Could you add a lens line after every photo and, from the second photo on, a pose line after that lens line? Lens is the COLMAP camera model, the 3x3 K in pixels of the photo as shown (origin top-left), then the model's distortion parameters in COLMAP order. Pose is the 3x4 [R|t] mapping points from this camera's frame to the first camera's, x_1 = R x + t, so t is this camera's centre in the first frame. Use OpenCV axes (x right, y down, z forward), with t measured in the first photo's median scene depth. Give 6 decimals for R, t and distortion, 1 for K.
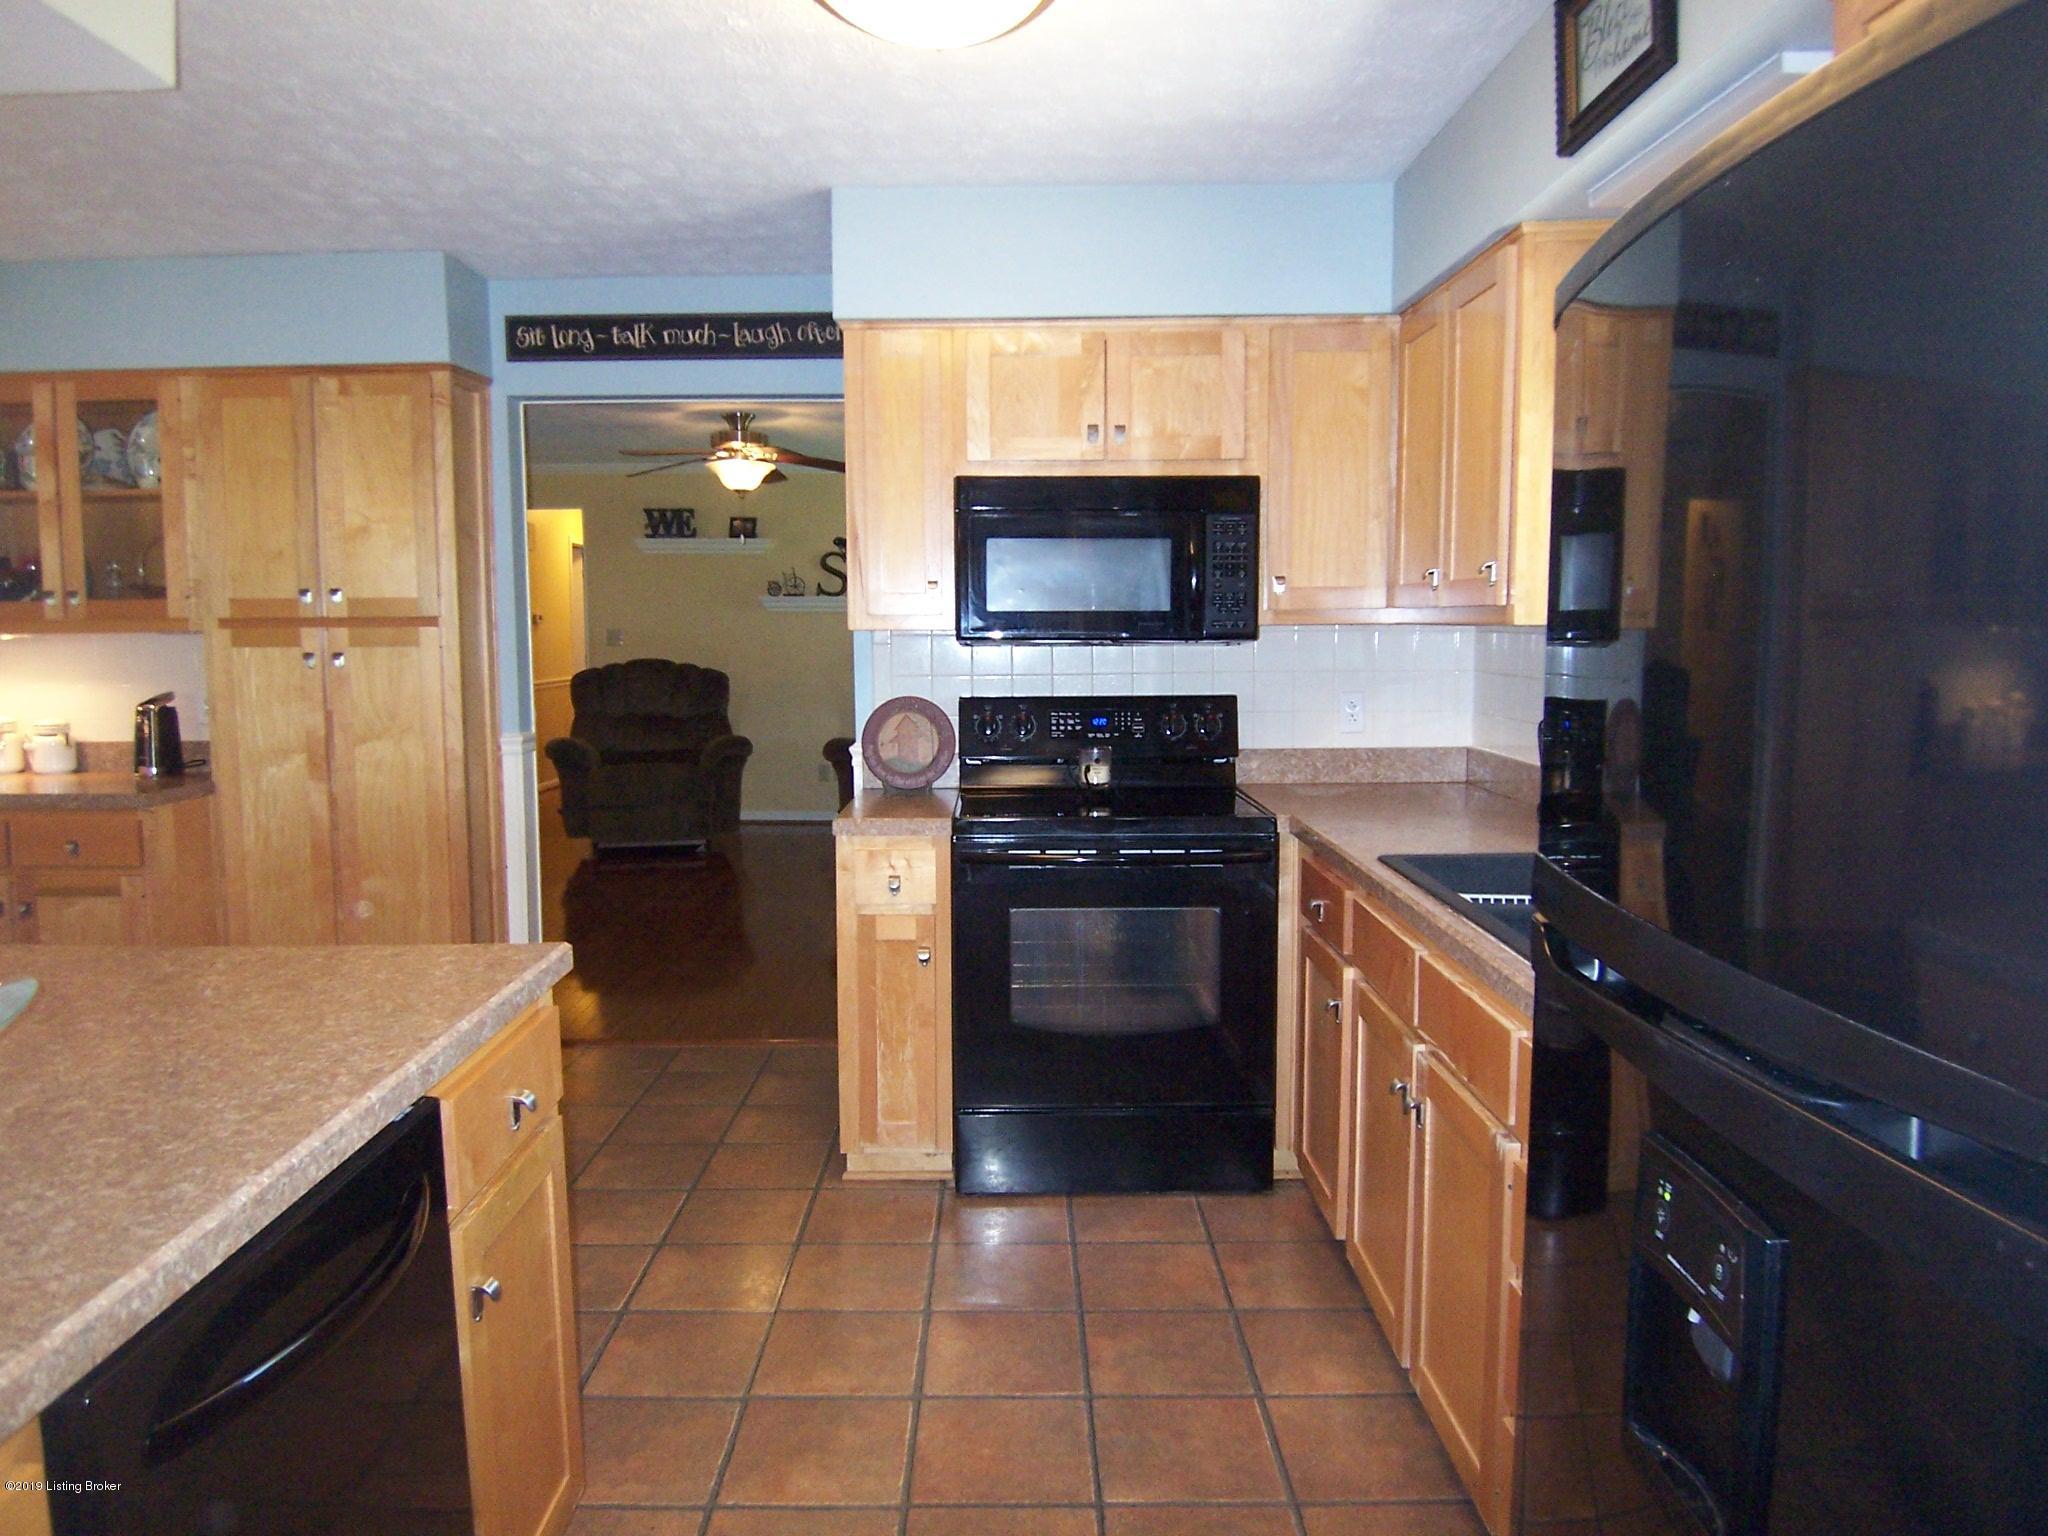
lens RADIAL K [[1410.1, 0, 1024.0], [0, 1410.1, 768.0], [0, 0, 1]] dist [-0.039375, -0.004499]
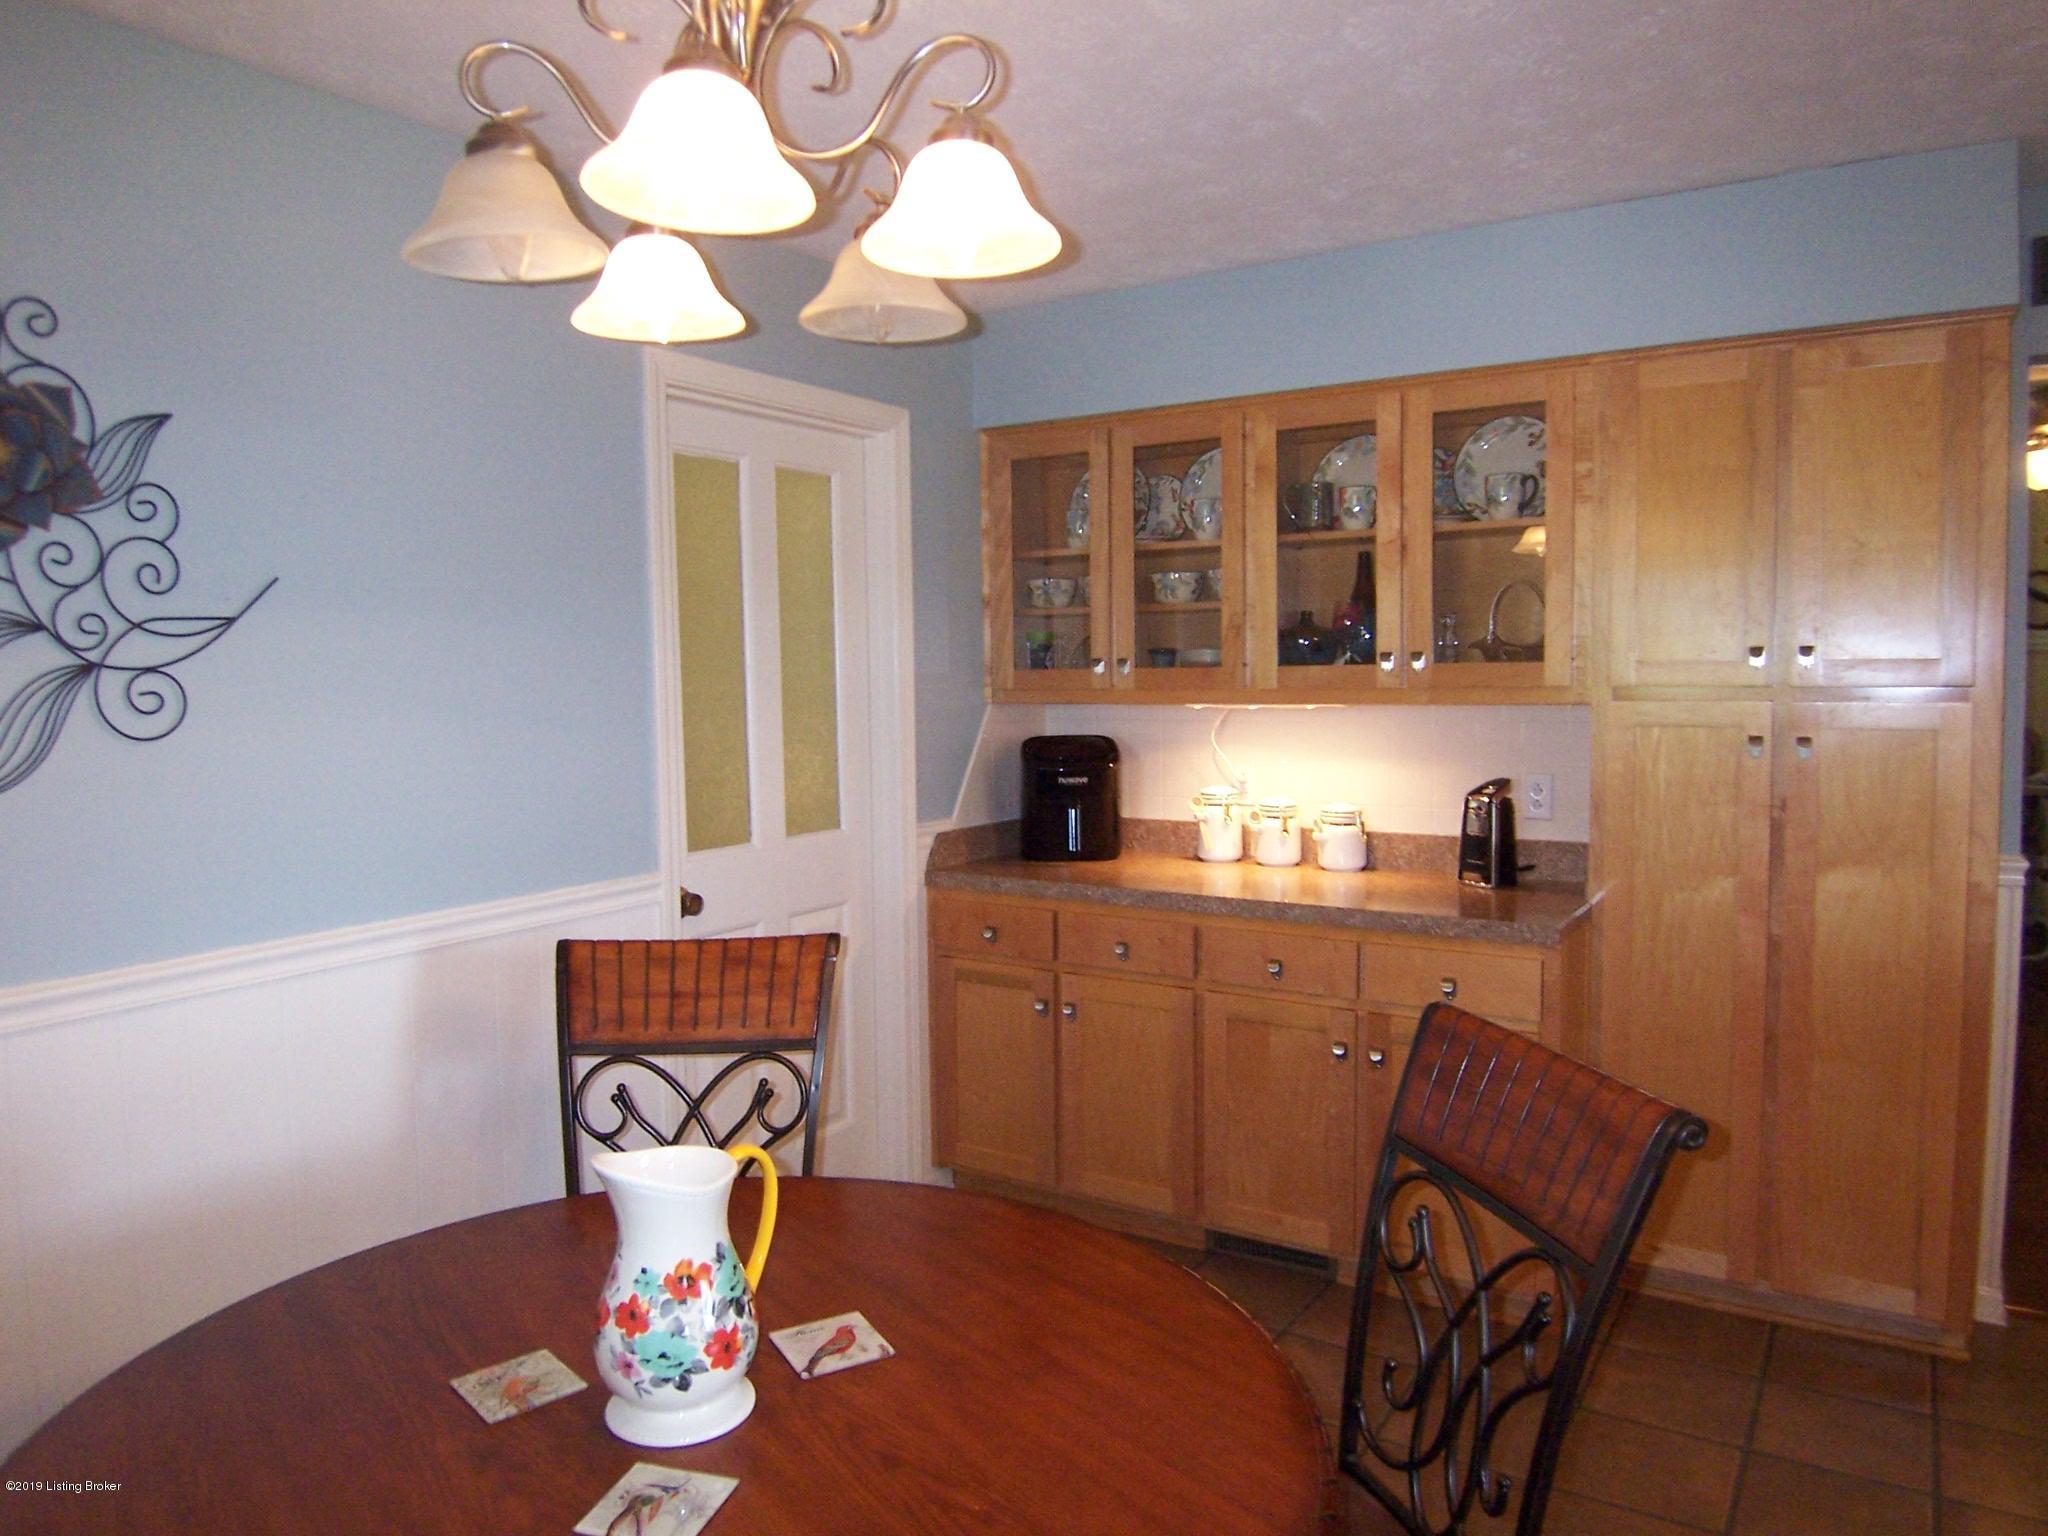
lens RADIAL K [[1467.0, 0, 984.1], [0, 1467.0, 765.2], [0, 0, 1]] dist [-0.003230, -0.003685]
pose [[0.849069, 0.028225, -0.527527, -0.450465], [-0.046125, 0.998719, -0.020802, -0.033690], [0.526264, 0.041994, 0.849284, 0.154793]]
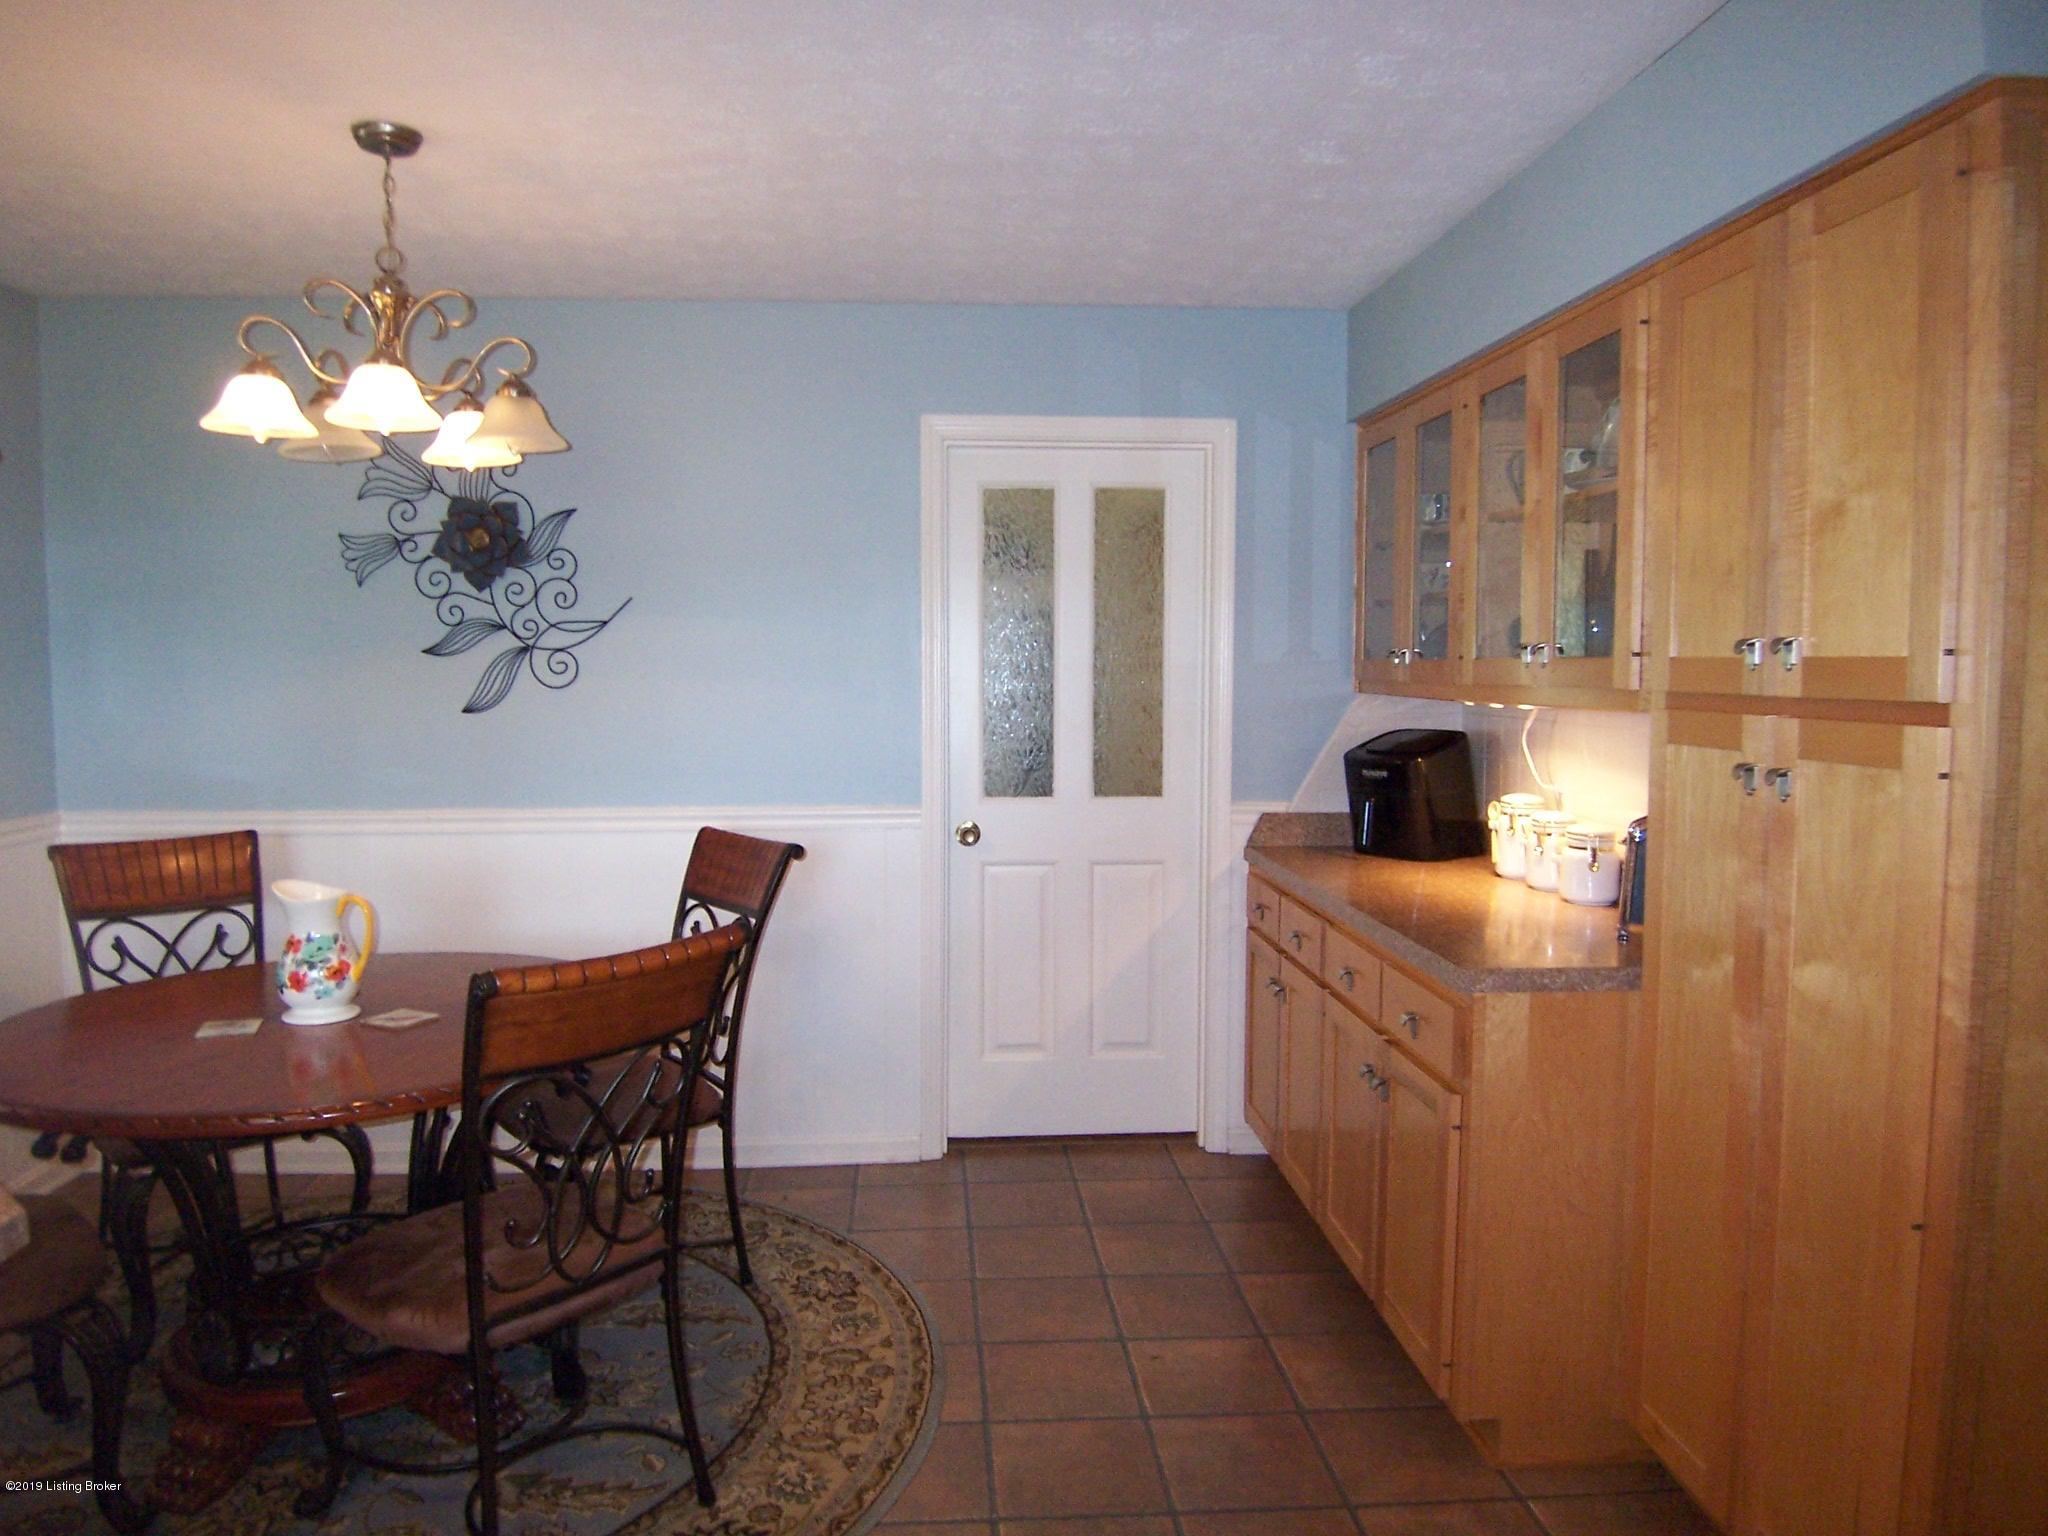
lens RADIAL K [[1410.1, 0, 1024.0], [0, 1410.1, 768.0], [0, 0, 1]] dist [-0.039375, -0.004499]
pose [[0.070714, 0.076977, -0.994522, -0.024141], [-0.110700, 0.991465, 0.068869, -0.086791], [0.991335, 0.105224, 0.078631, 0.696021]]
